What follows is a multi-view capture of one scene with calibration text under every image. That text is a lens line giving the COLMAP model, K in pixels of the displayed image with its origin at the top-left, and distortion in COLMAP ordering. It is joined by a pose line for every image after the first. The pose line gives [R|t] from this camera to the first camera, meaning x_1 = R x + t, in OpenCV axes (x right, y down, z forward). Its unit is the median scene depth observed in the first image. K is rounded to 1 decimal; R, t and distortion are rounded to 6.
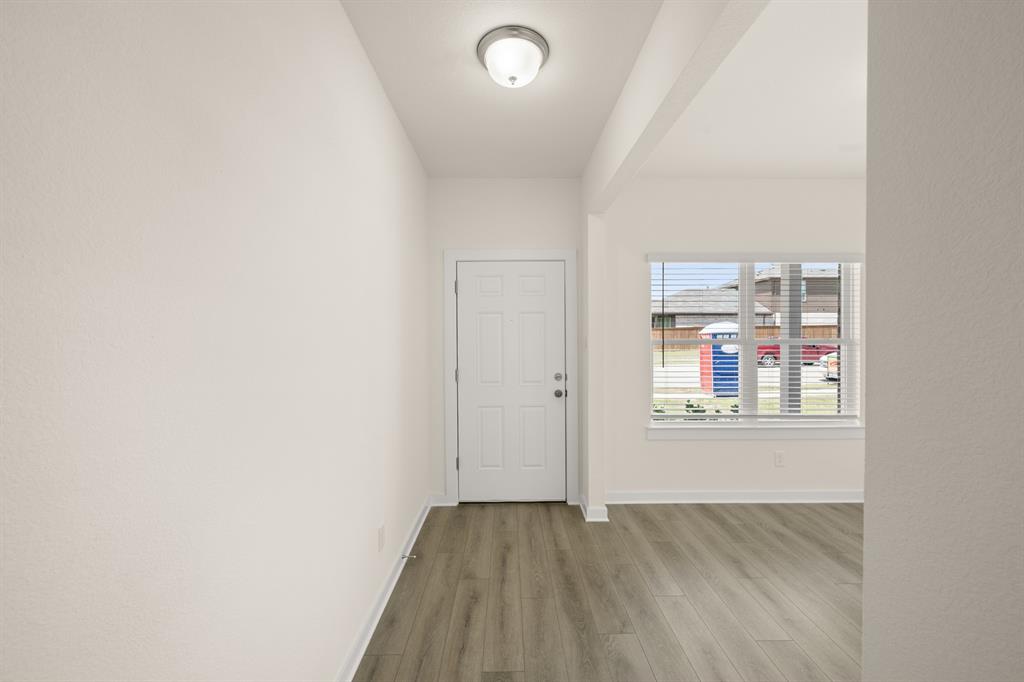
lens RADIAL K [[403.9, 0, 512.0], [0, 403.9, 338.8], [0, 0, 1]] dist [0.000544, 0.000885]
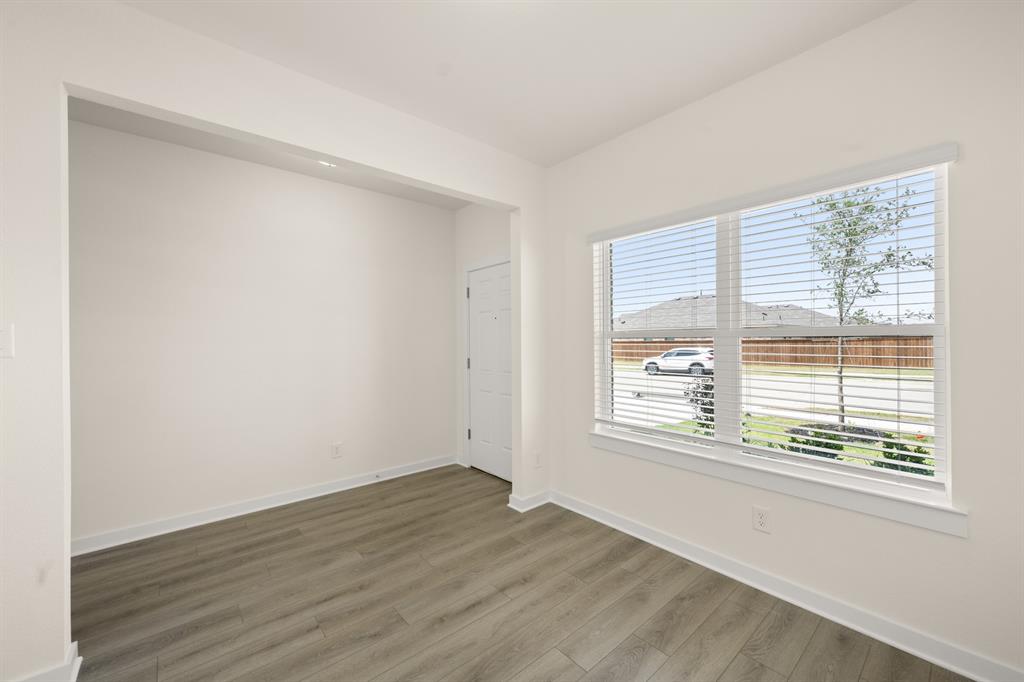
lens RADIAL K [[403.9, 0, 512.0], [0, 403.9, 338.8], [0, 0, 1]] dist [0.000544, 0.000885]
pose [[0.635625, -0.004106, -0.771987, 1.043650], [0.005374, 0.999985, -0.000894, 0.019244], [0.771979, -0.003581, 0.635638, 0.354721]]
